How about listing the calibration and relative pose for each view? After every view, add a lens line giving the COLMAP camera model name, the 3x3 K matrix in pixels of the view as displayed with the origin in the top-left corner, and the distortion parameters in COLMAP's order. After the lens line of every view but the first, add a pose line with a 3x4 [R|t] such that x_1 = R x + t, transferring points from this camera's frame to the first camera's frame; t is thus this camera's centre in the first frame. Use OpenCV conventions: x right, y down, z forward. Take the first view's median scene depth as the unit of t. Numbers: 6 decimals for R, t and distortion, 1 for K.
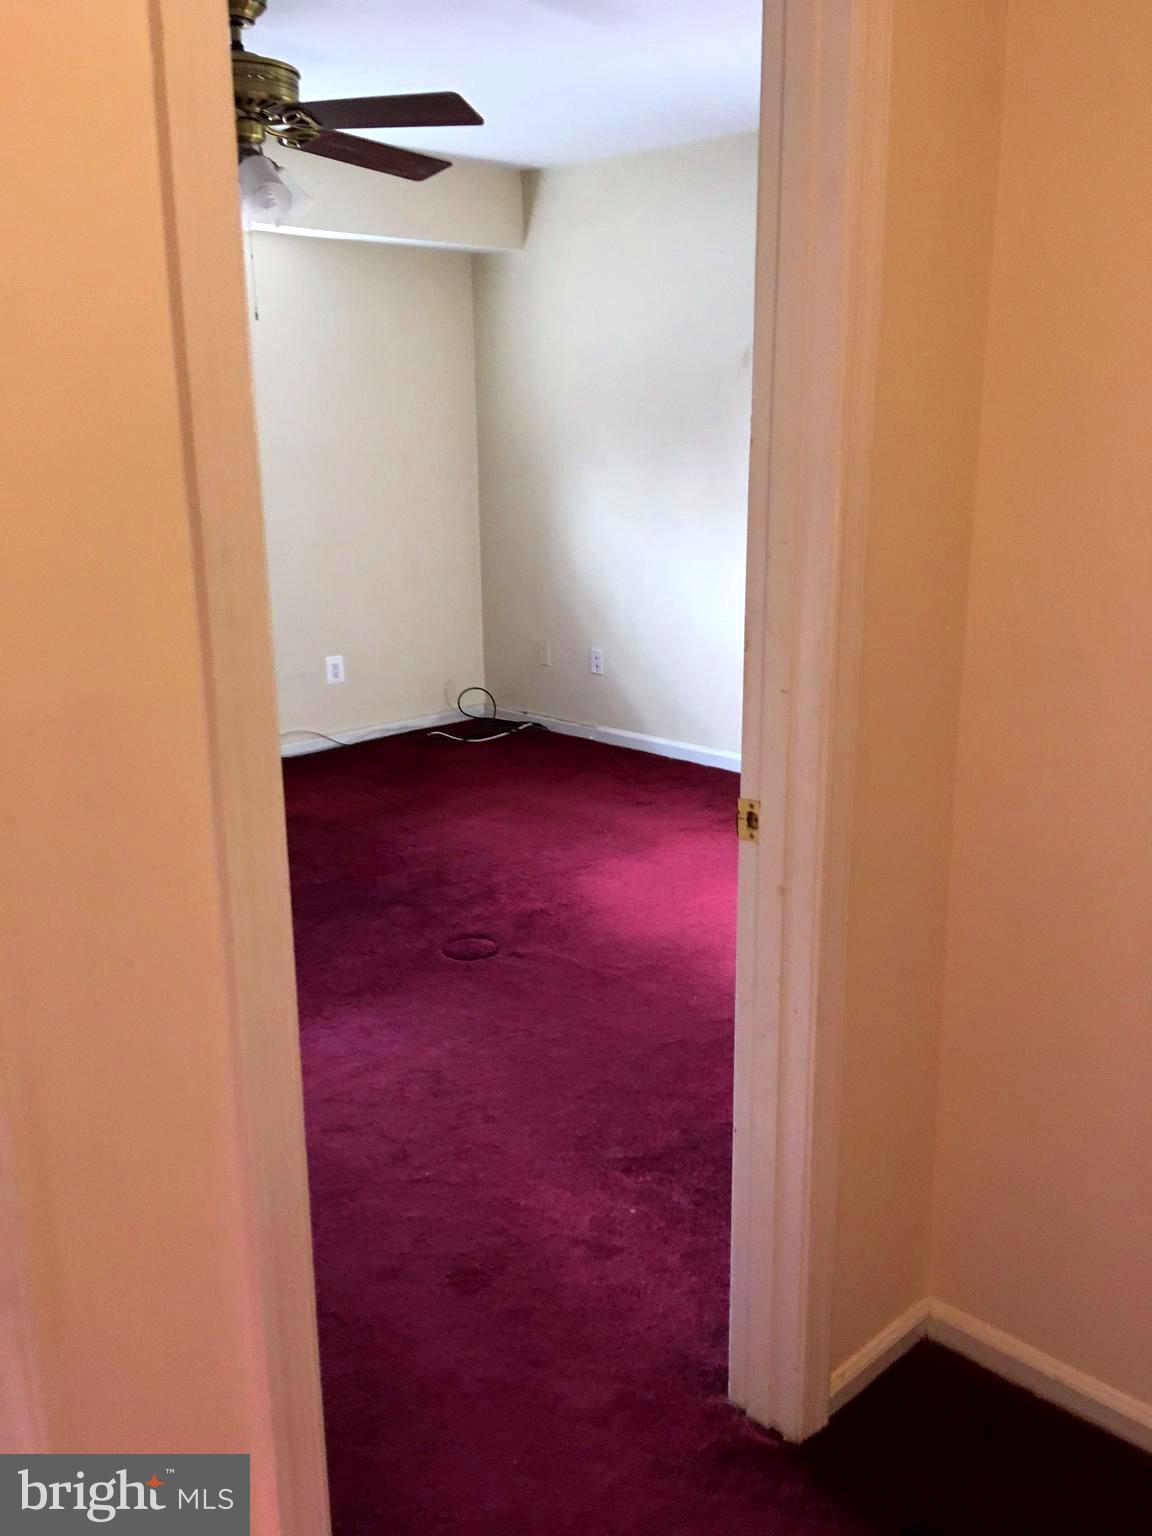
lens RADIAL K [[1309.7, 0, 568.0], [0, 1309.7, 768.0], [0, 0, 1]] dist [0.075851, -0.076909]
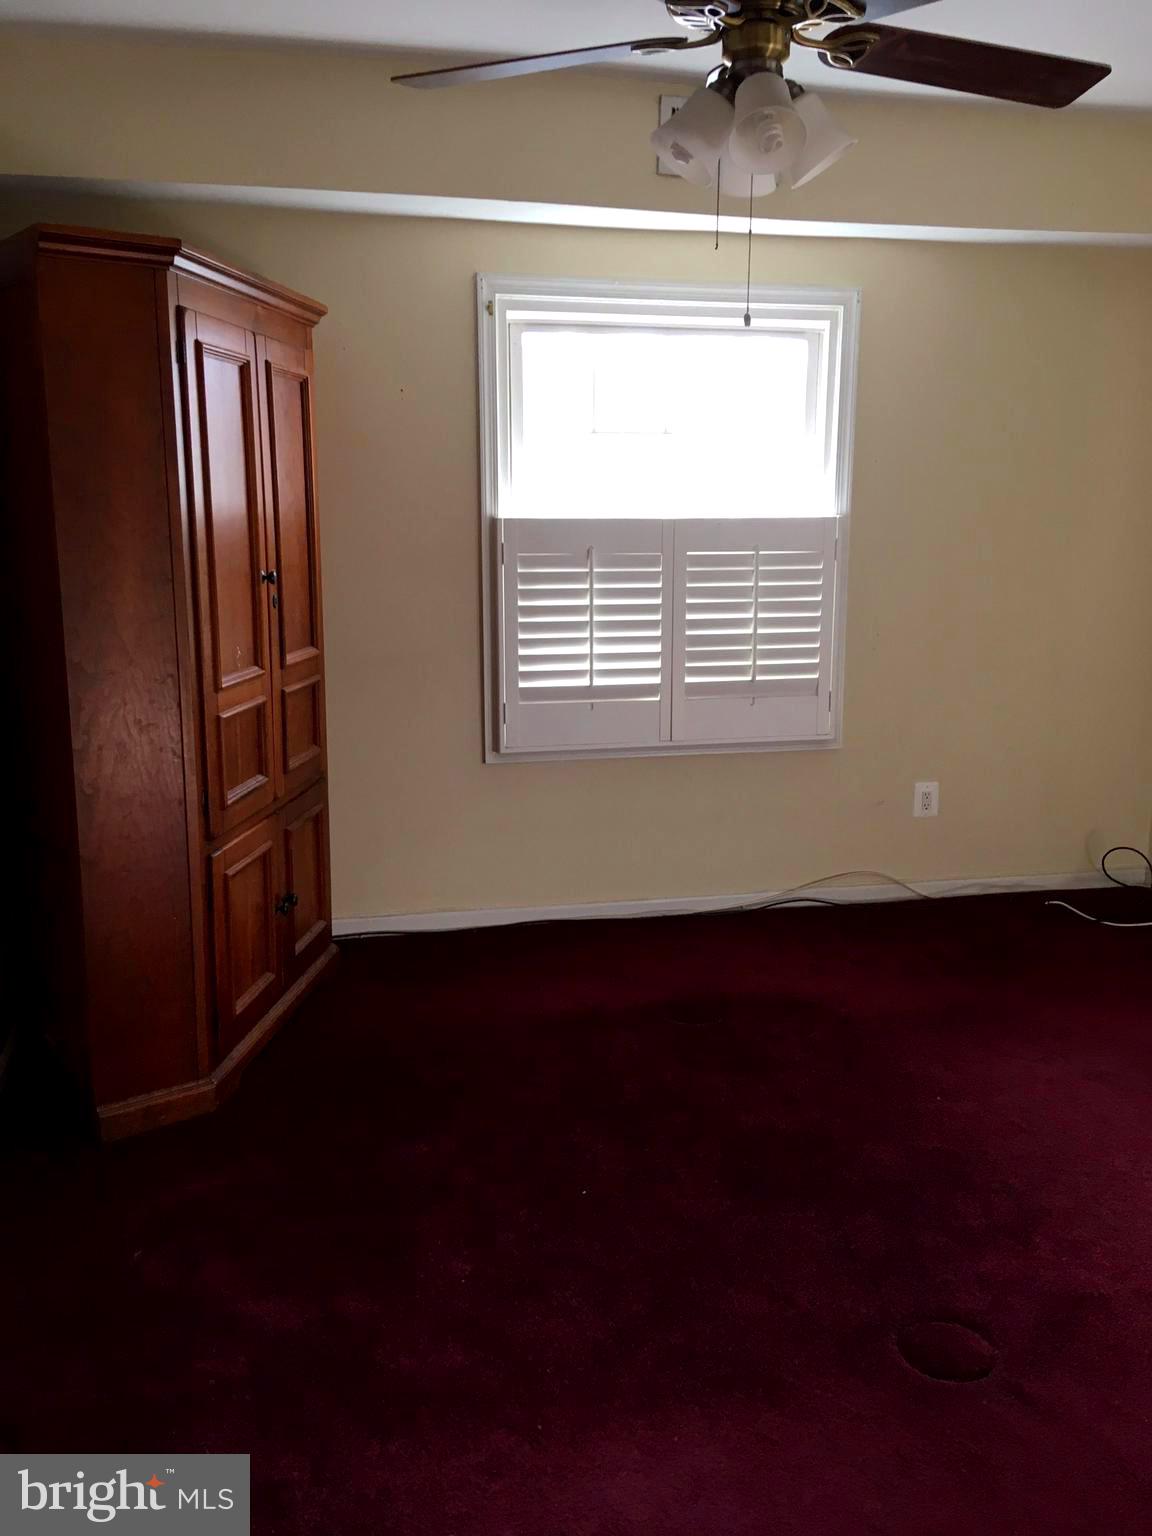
lens RADIAL K [[1309.7, 0, 580.8], [0, 1309.7, 759.0], [0, 0, 1]] dist [0.075851, -0.076909]
pose [[0.855150, 0.124232, -0.503274, 0.034153], [-0.150480, 0.988544, -0.011672, -0.059189], [0.496059, 0.085714, 0.864048, 0.234960]]
